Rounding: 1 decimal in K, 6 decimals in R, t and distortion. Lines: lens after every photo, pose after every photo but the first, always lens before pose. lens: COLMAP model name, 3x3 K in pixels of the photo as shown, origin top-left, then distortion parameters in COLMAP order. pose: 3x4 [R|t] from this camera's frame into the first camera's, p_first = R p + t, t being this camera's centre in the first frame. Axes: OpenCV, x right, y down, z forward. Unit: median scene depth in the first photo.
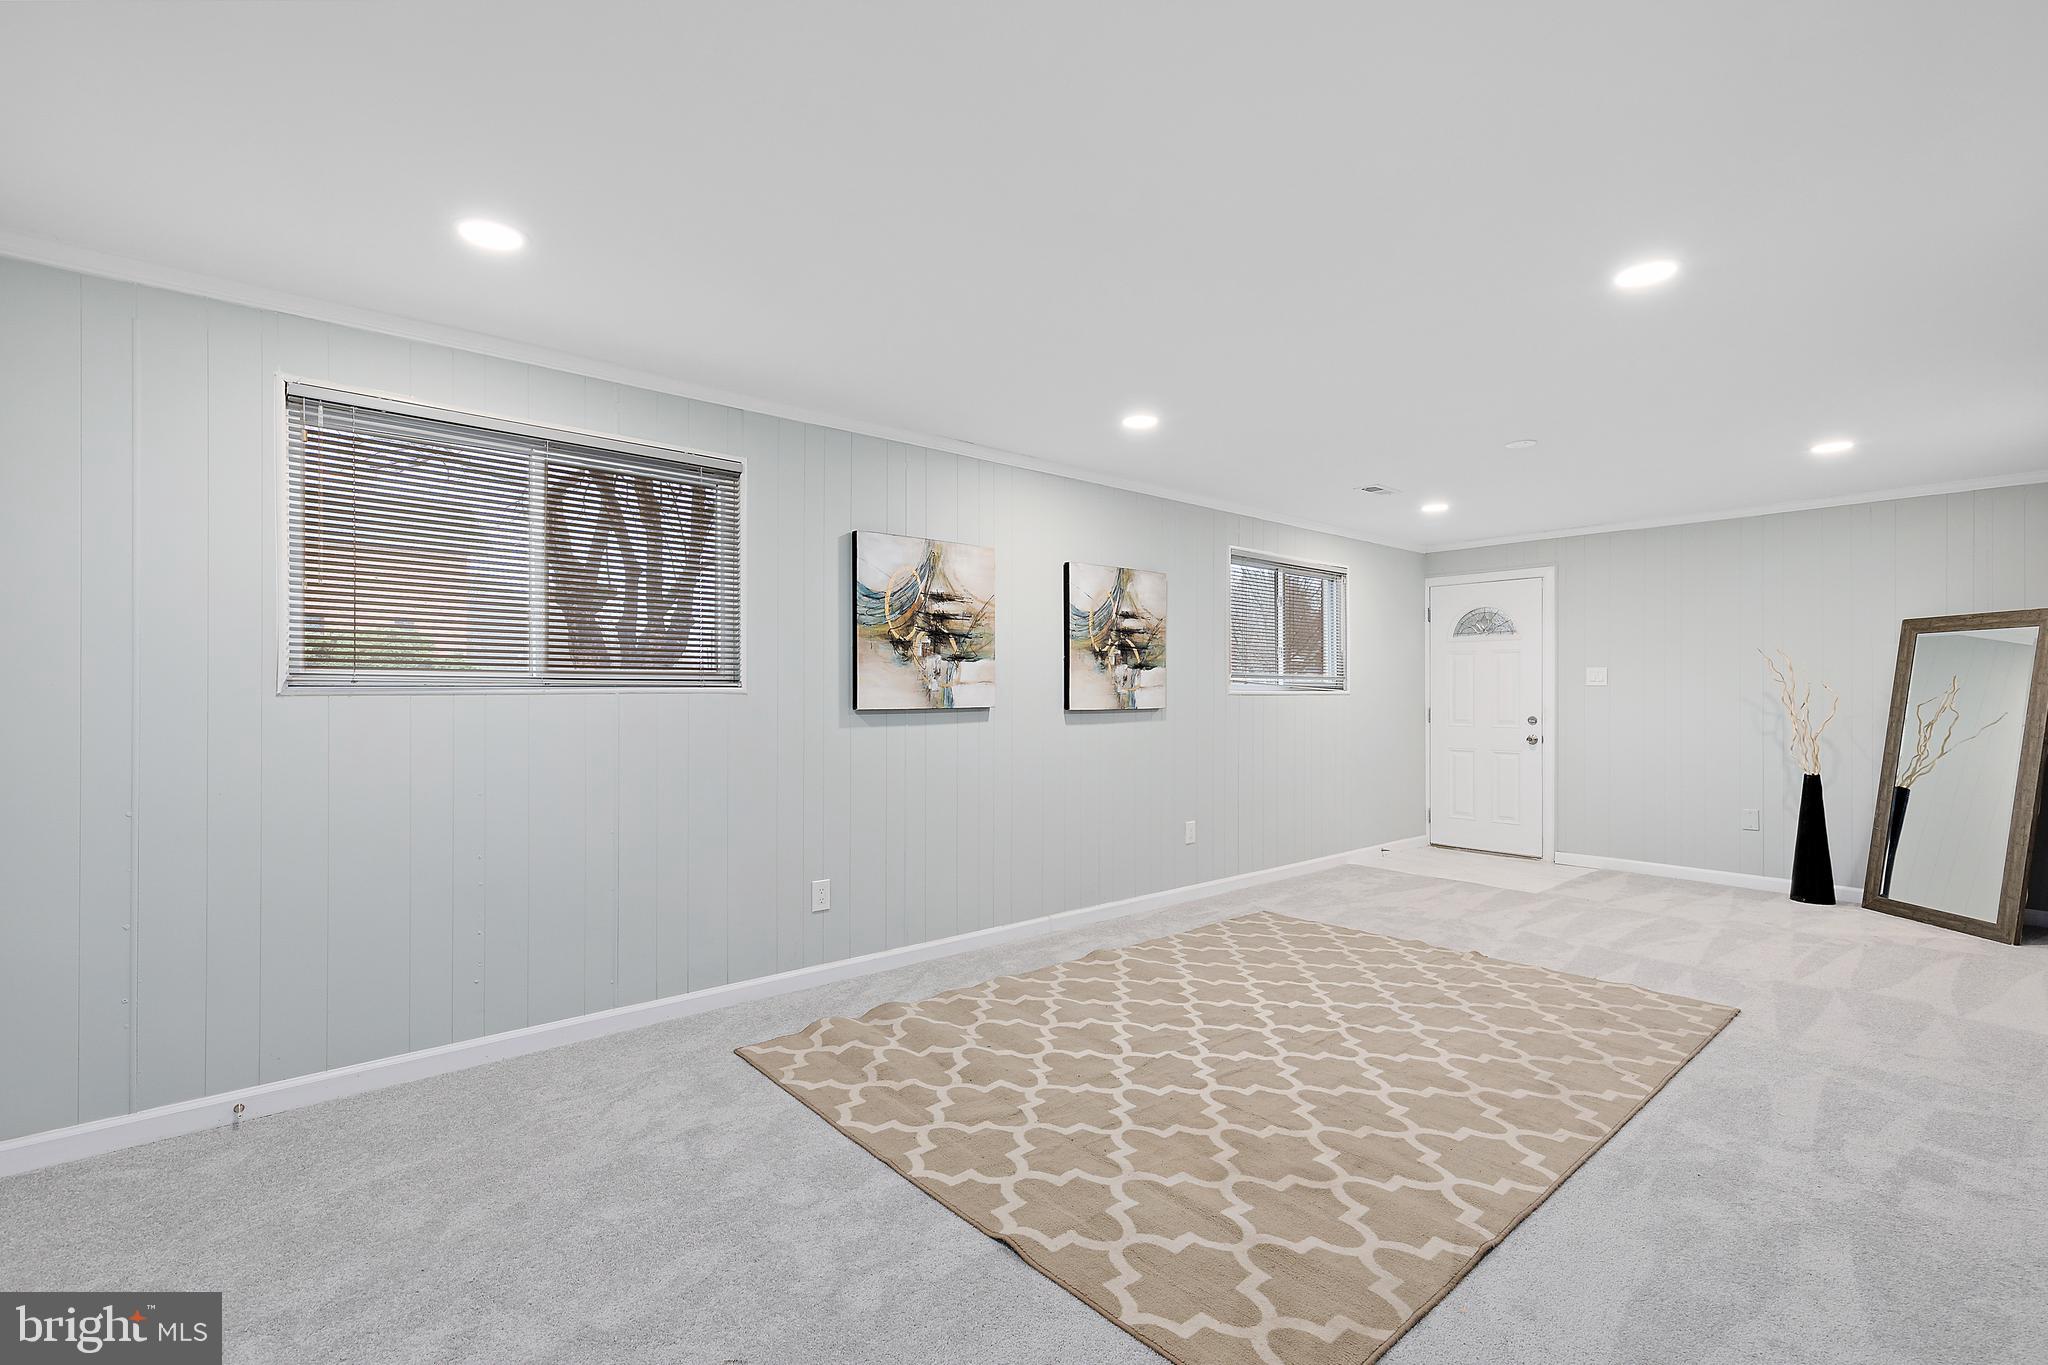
lens RADIAL K [[923.2, 0, 1027.8], [0, 923.2, 681.7], [0, 0, 1]] dist [0.011111, -0.001612]
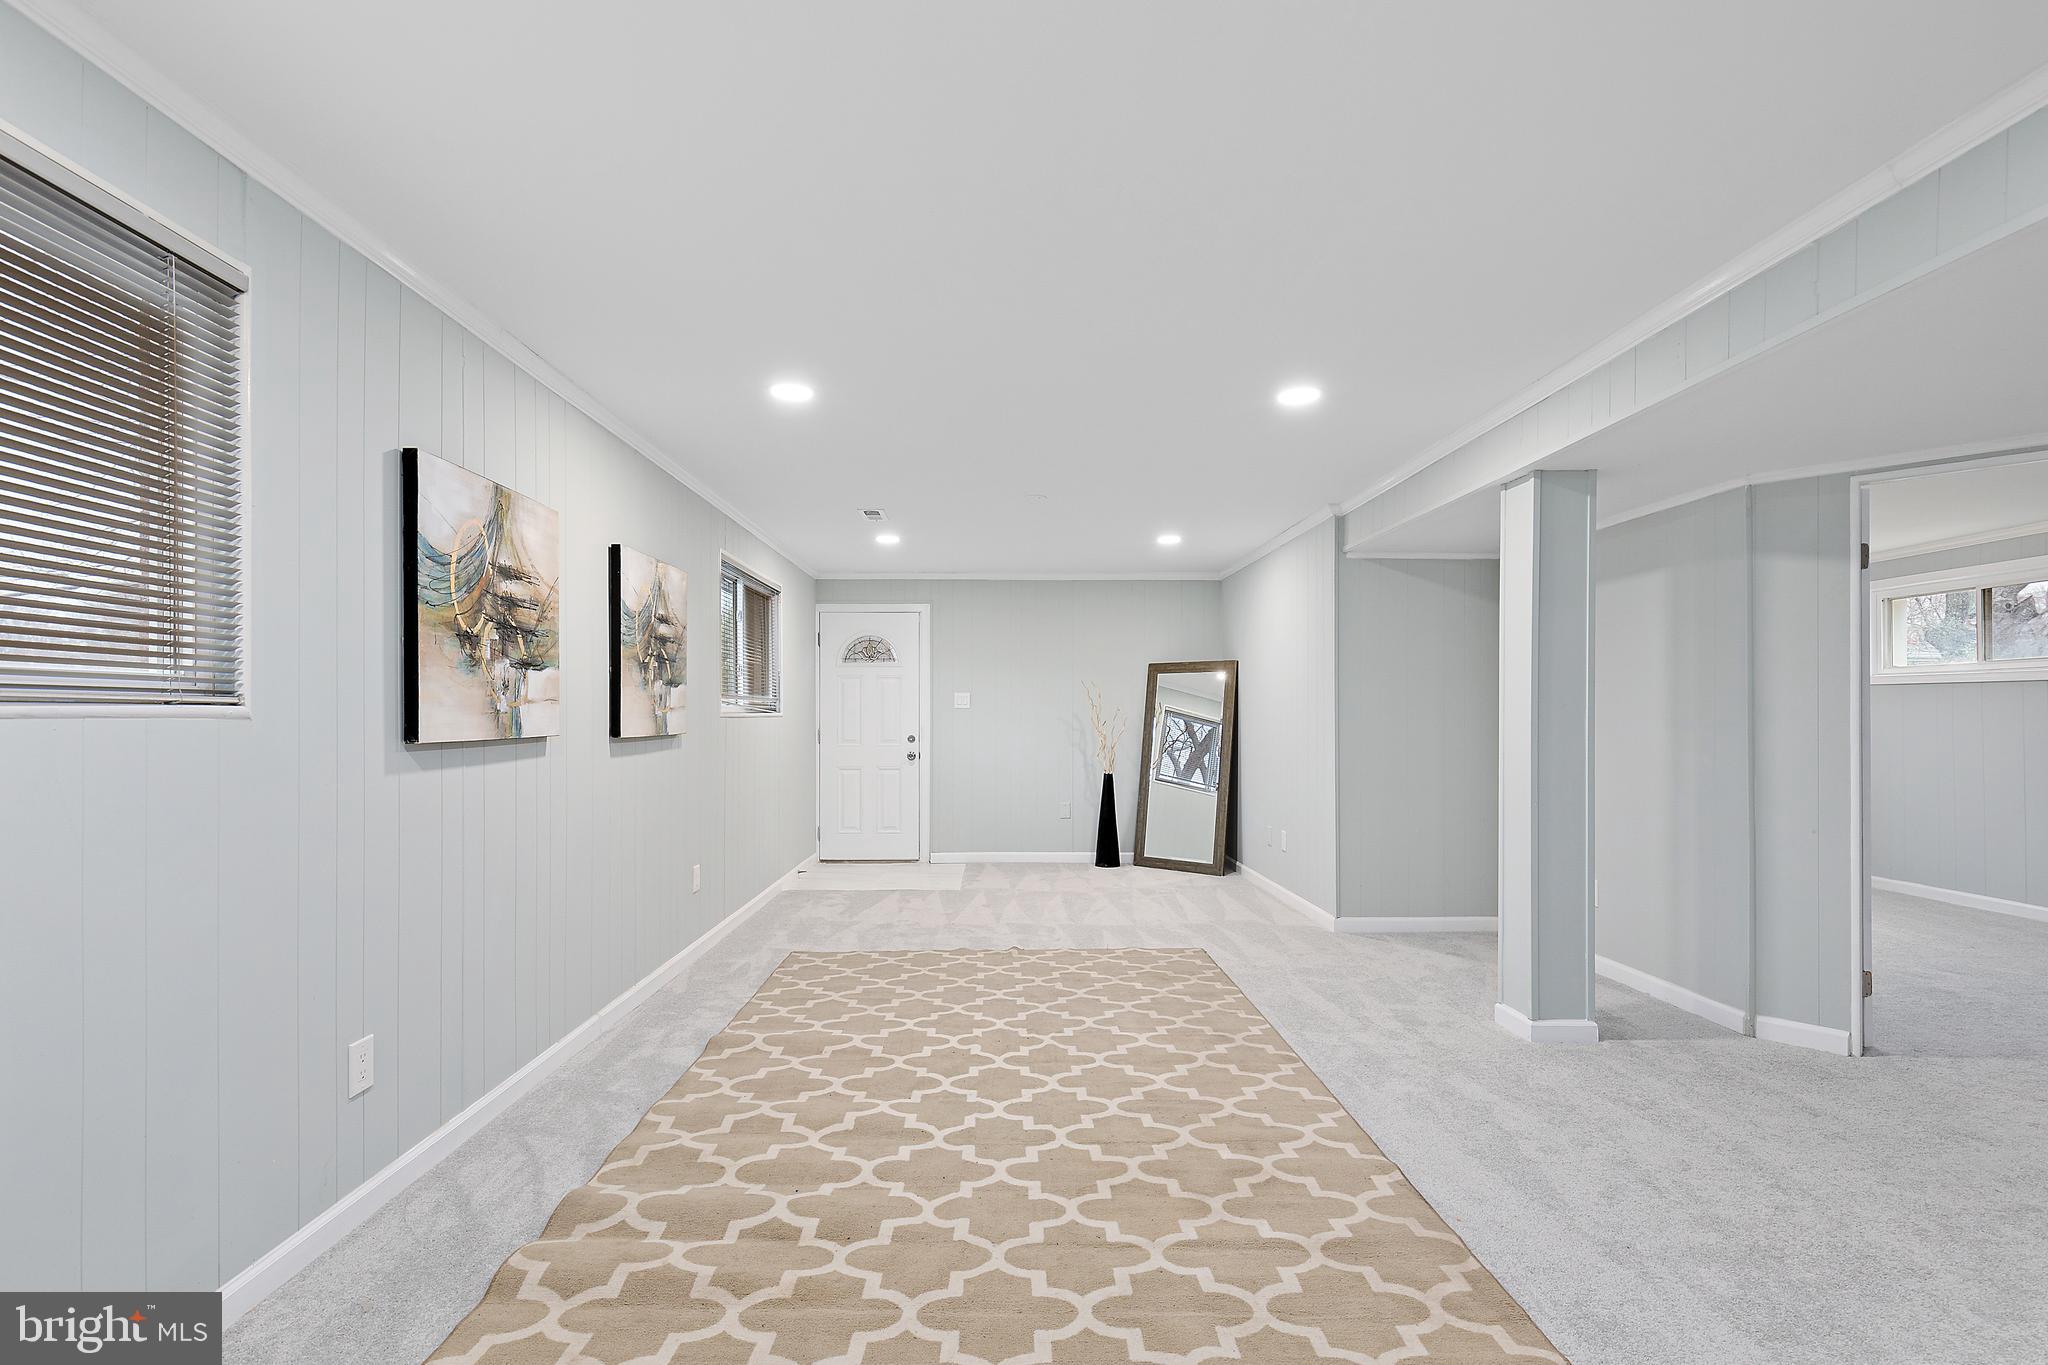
lens RADIAL K [[923.2, 0, 1028.3], [0, 923.2, 698.4], [0, 0, 1]] dist [0.011111, -0.001612]
pose [[0.647669, 0.011961, 0.761828, -0.397736], [-0.007936, 0.999928, -0.008952, 0.003094], [-0.761881, -0.000248, 0.647717, 0.302826]]
